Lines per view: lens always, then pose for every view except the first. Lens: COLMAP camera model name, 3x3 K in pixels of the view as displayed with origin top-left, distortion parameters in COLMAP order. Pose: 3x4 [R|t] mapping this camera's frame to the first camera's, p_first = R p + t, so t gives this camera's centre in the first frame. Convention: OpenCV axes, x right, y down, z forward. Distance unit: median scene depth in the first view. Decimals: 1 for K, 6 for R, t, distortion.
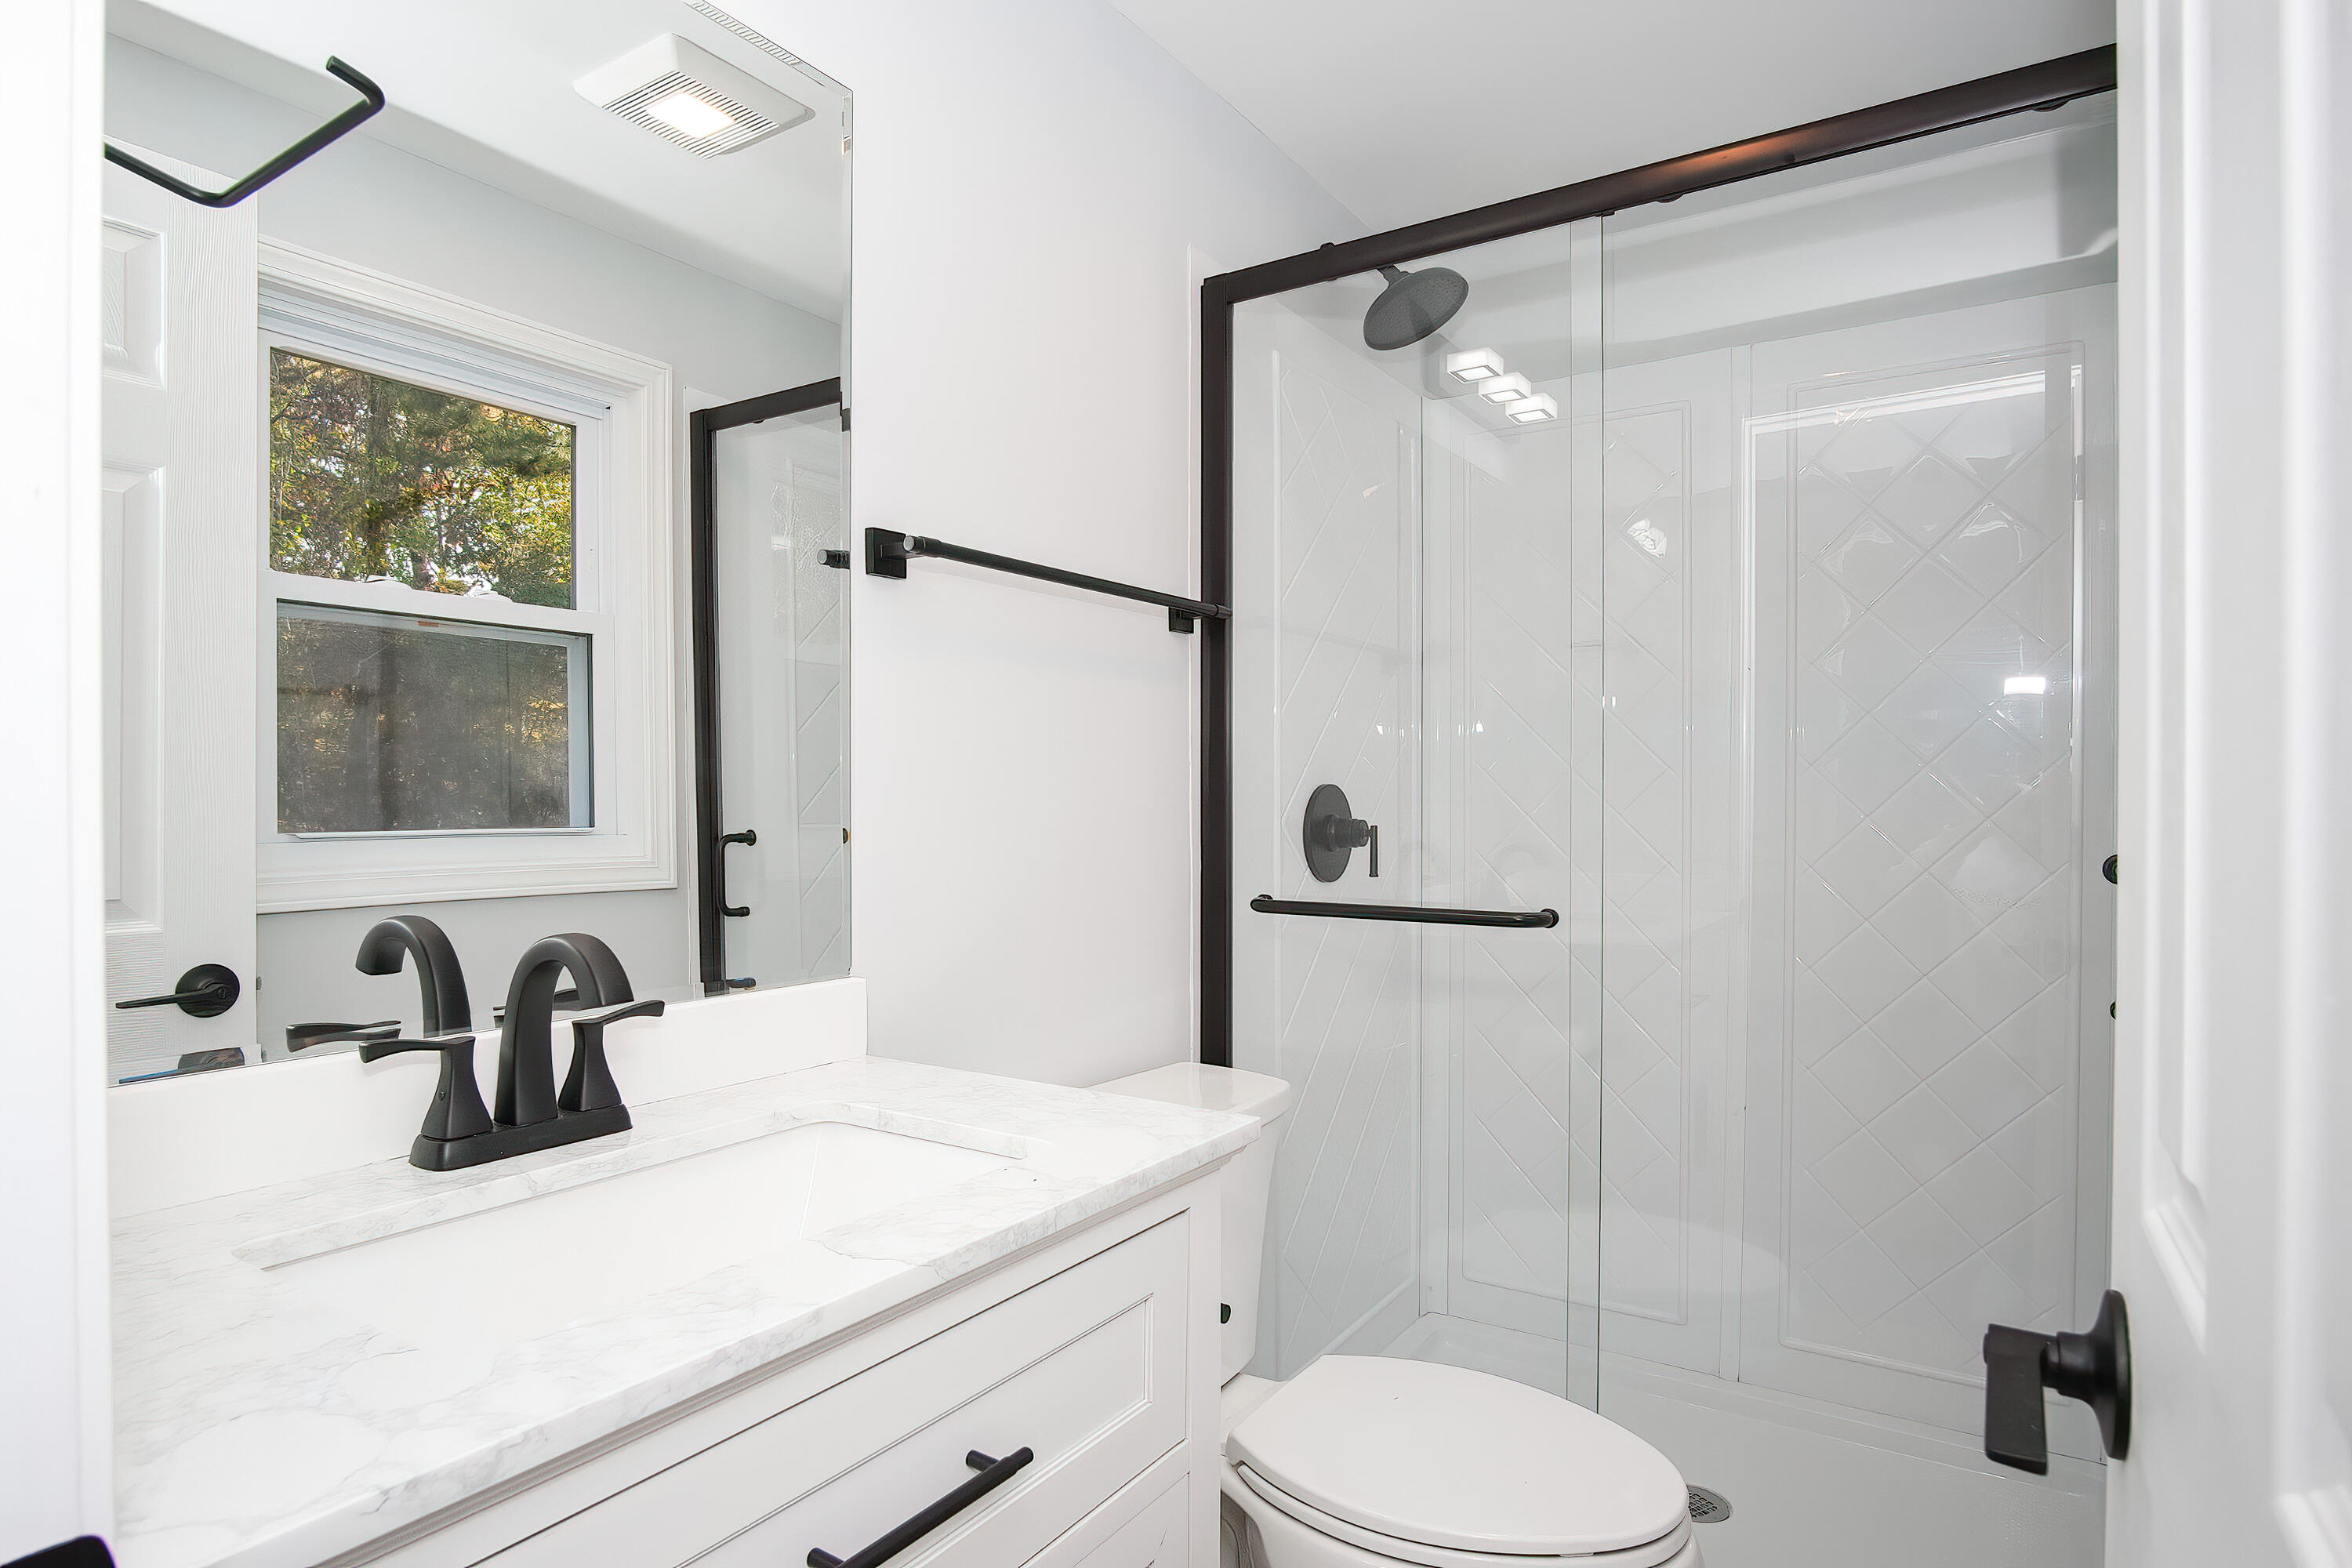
lens RADIAL K [[1278.1, 0, 1167.9], [0, 1278.1, 784.7], [0, 0, 1]] dist [-0.002414, -0.000168]
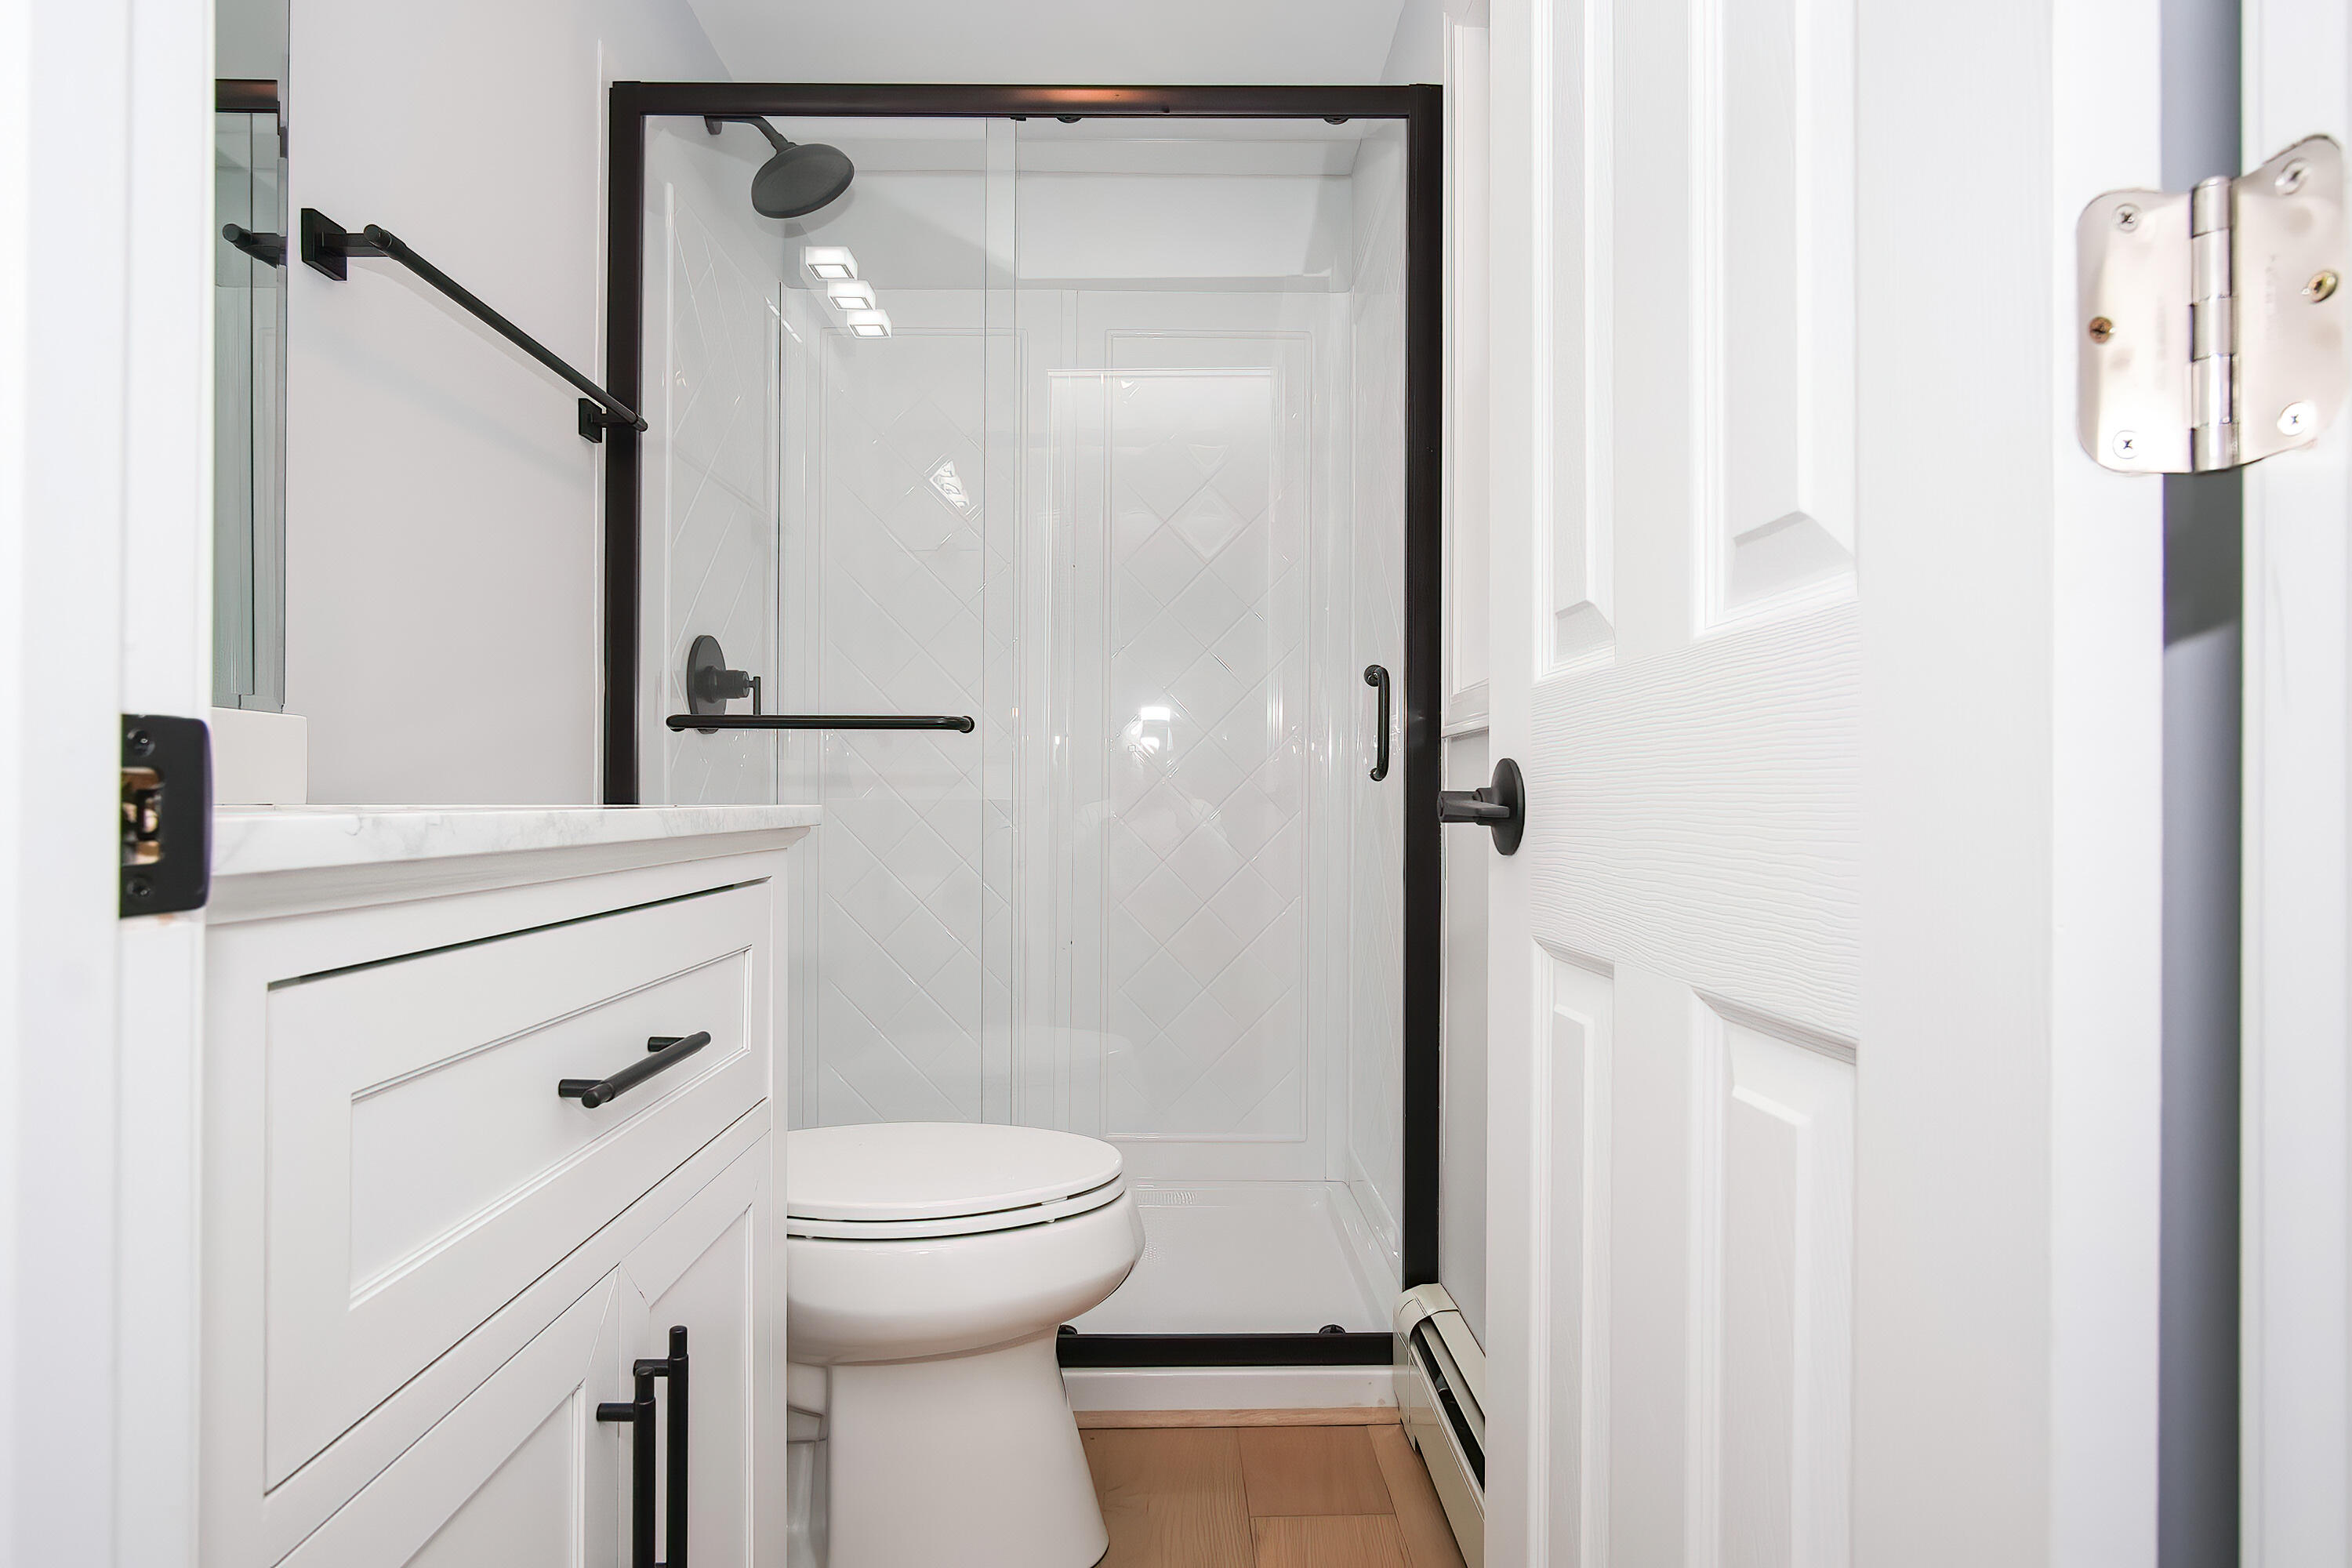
lens RADIAL K [[1278.1, 0, 1167.9], [0, 1278.1, 784.7], [0, 0, 1]] dist [-0.002414, -0.000168]
pose [[0.823488, 0.002450, 0.567328, -0.177585], [-0.002399, 0.999997, -0.000835, 0.142165], [-0.567329, -0.000673, 0.823491, -0.040921]]
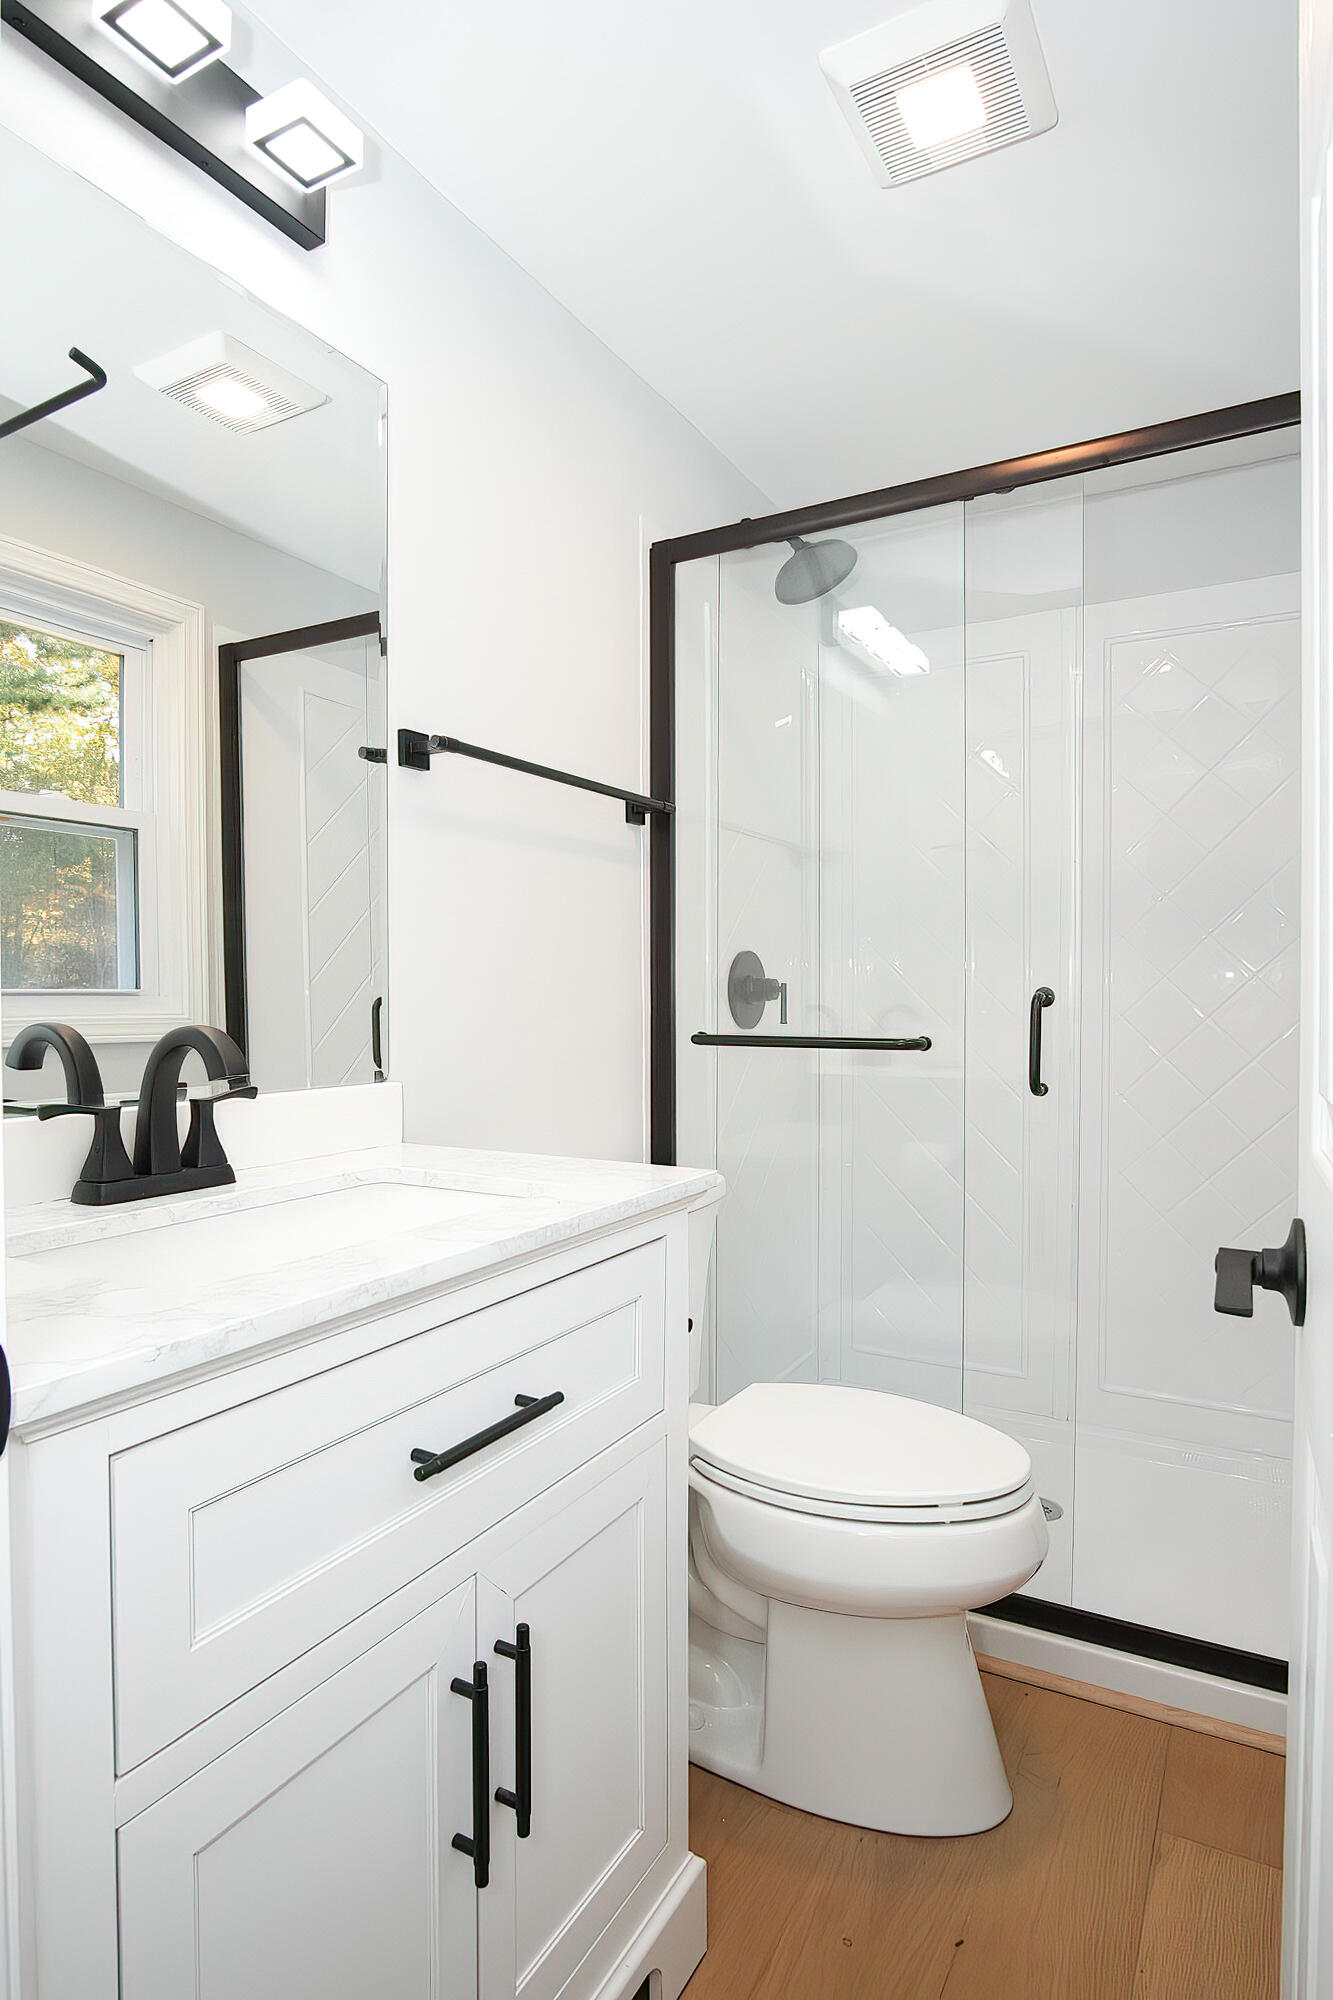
lens RADIAL K [[1083.7, 0, 684.9], [0, 1083.7, 1004.8], [0, 0, 1]] dist [-0.047332, 0.025932]
pose [[0.996338, -0.004147, 0.085404, -0.032298], [0.002406, 0.999787, 0.020482, 0.037371], [-0.085471, -0.020202, 0.996136, -0.067490]]
